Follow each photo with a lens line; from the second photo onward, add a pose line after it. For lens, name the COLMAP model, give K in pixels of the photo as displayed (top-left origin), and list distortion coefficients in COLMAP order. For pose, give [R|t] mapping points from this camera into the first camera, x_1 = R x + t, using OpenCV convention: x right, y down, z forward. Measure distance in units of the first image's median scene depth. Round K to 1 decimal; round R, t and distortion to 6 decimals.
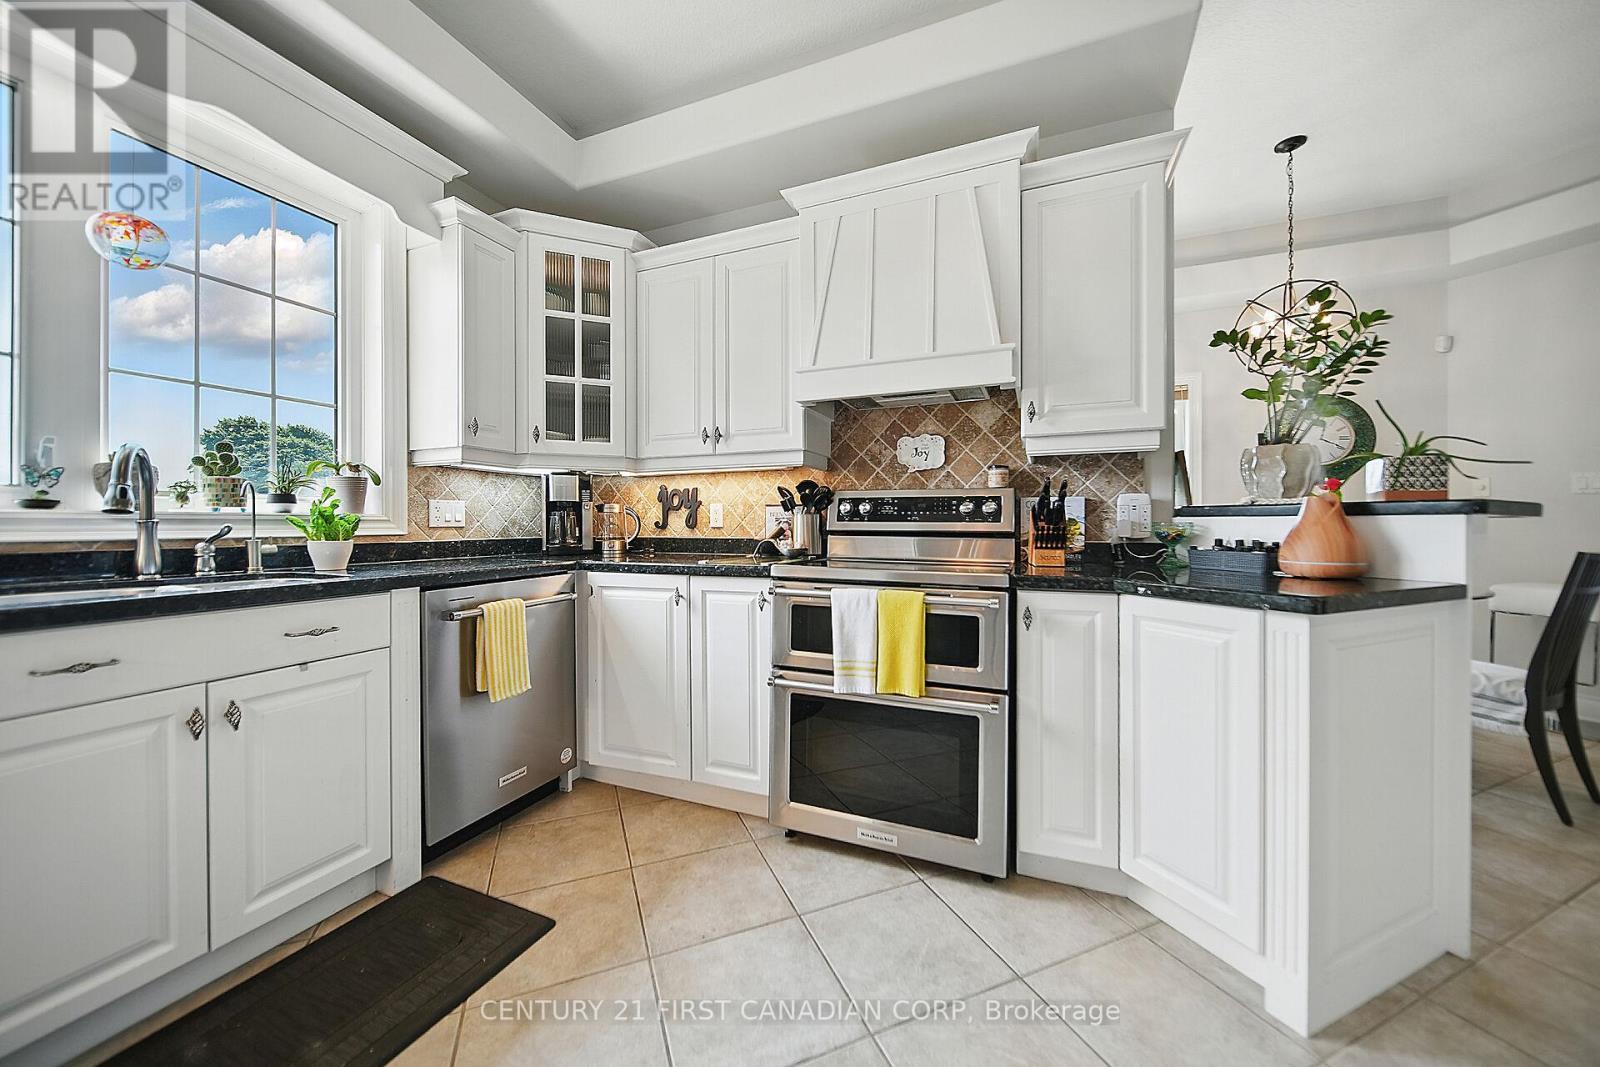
lens RADIAL K [[569.5, 0, 808.4], [0, 569.5, 527.2], [0, 0, 1]] dist [-0.000626, -0.000474]
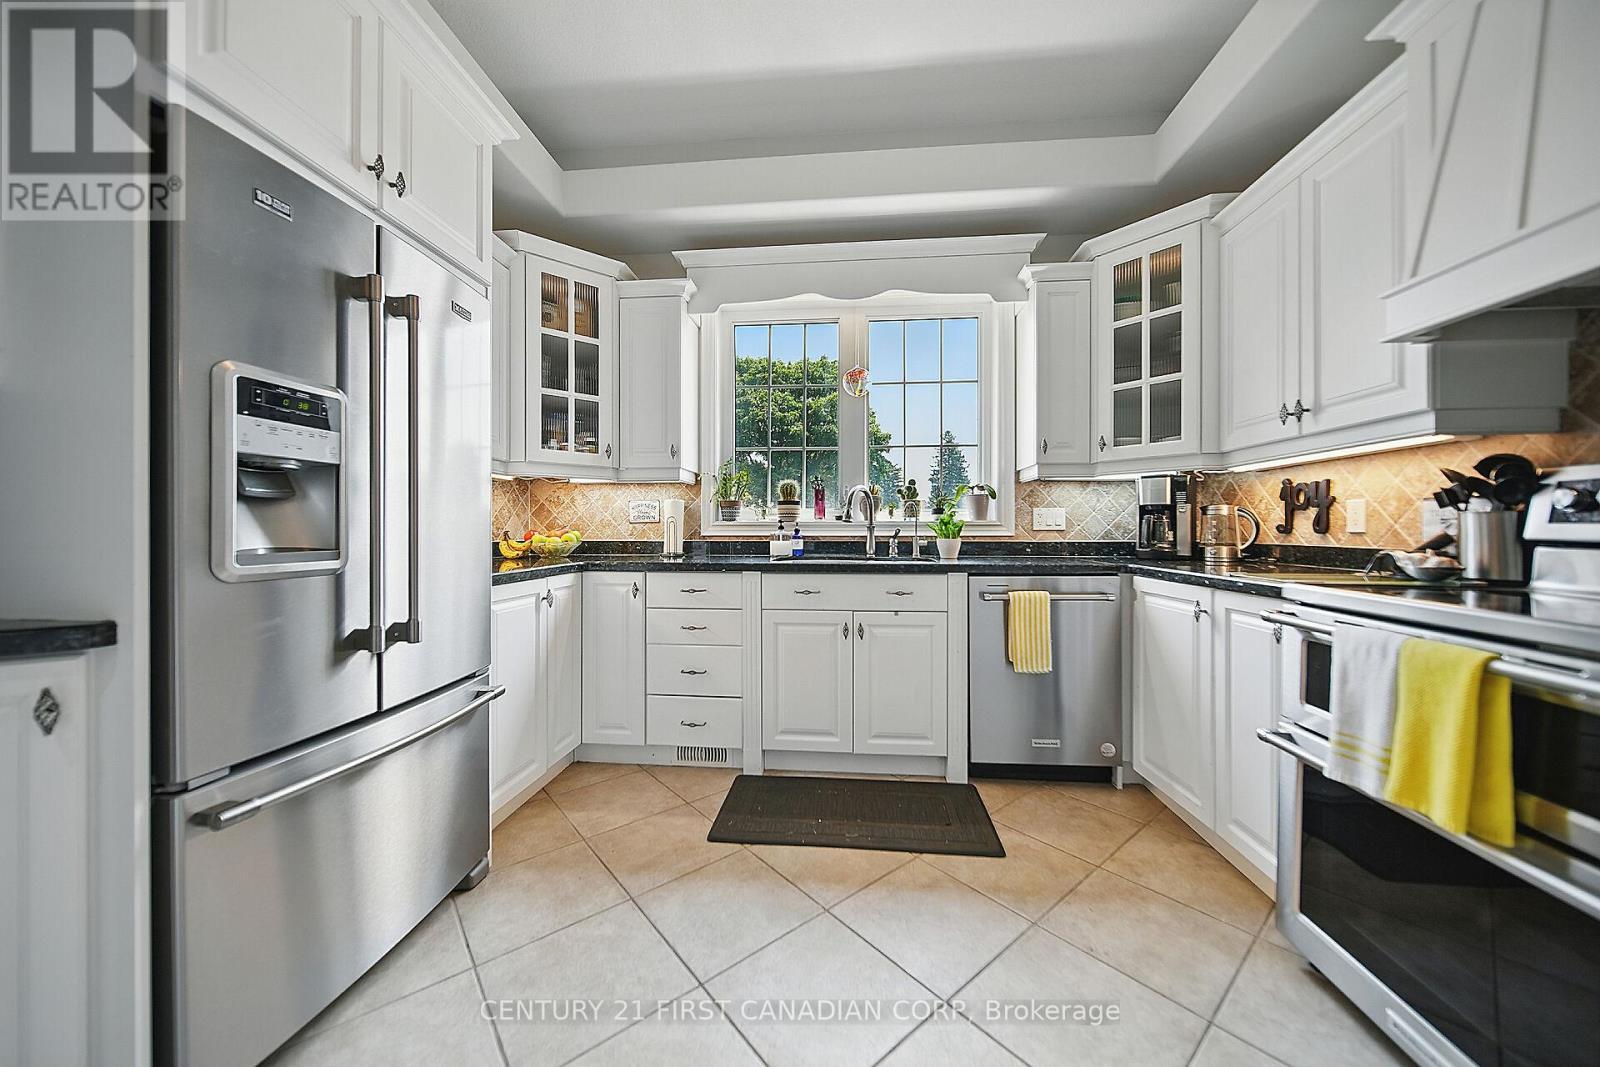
lens RADIAL K [[569.5, 0, 798.8], [0, 569.5, 534.0], [0, 0, 1]] dist [-0.000626, -0.000474]
pose [[0.287497, 0.010321, -0.957726, 0.391893], [-0.005664, 0.999943, 0.009075, -0.000467], [0.957765, 0.002816, 0.287539, 0.153423]]
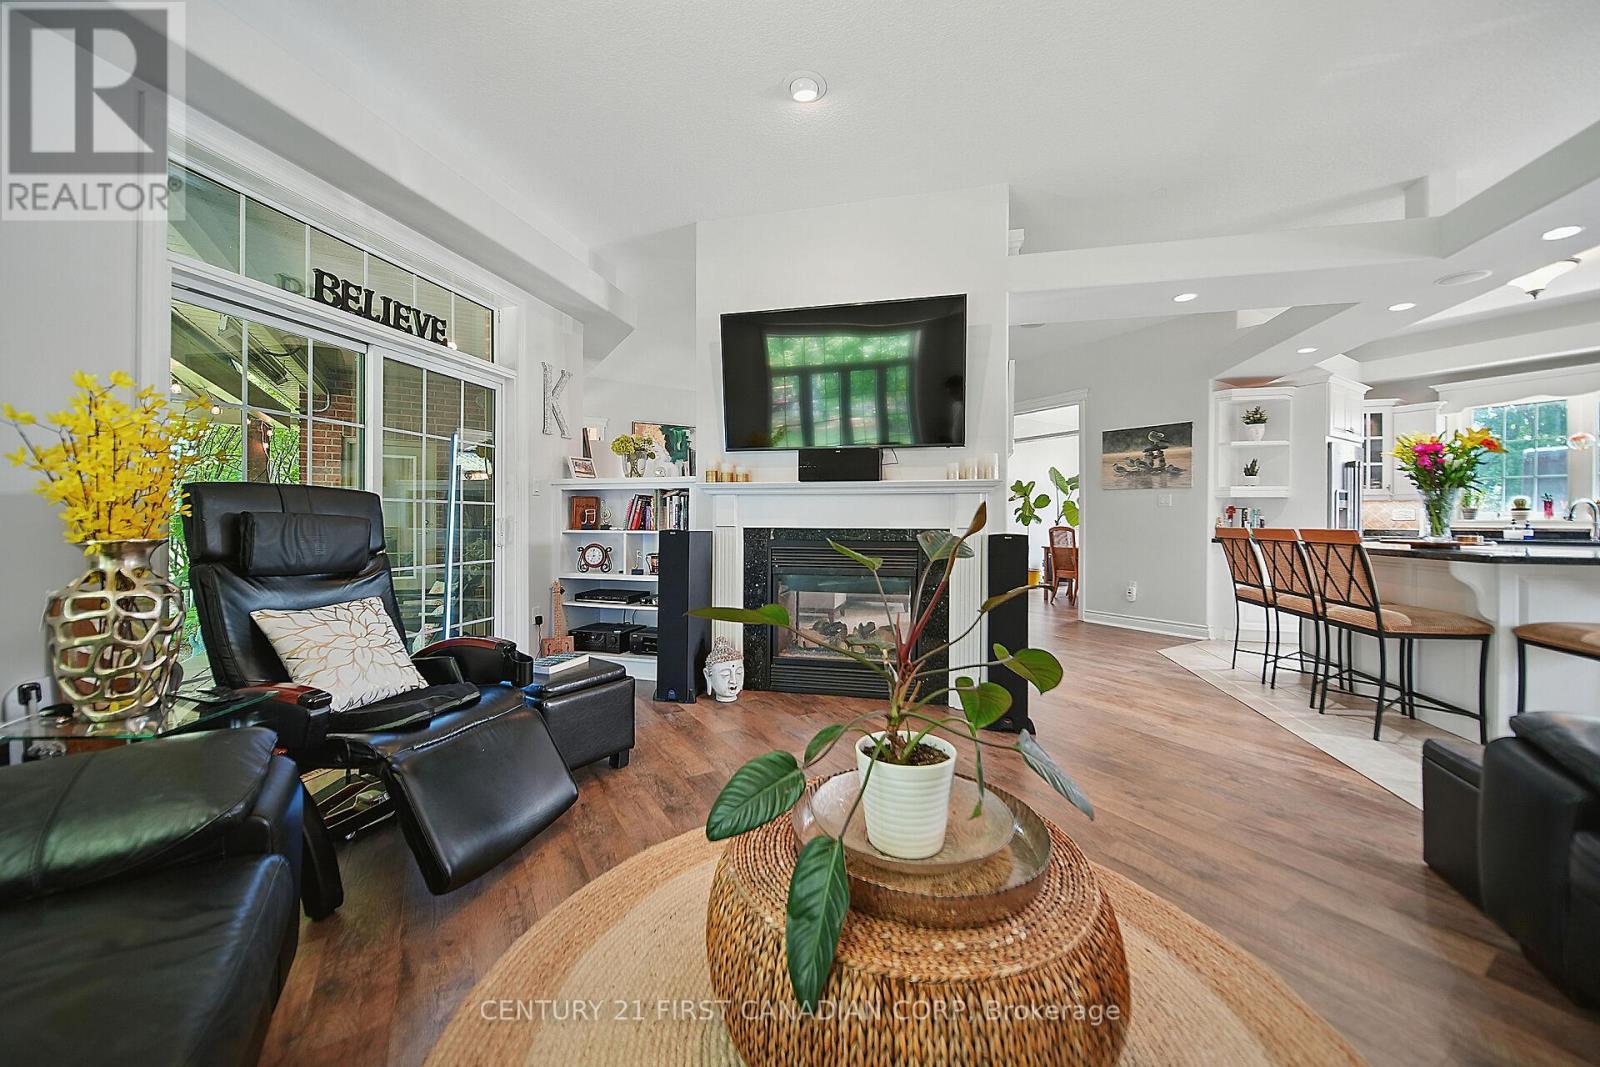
lens RADIAL K [[569.5, 0, 803.3], [0, 569.5, 518.7], [0, 0, 1]] dist [-0.000626, -0.000474]
pose [[-0.576866, 0.003429, -0.816832, 2.749160], [-0.004293, 0.999965, 0.007229, -0.025665], [0.816828, 0.007677, -0.576831, -0.555393]]
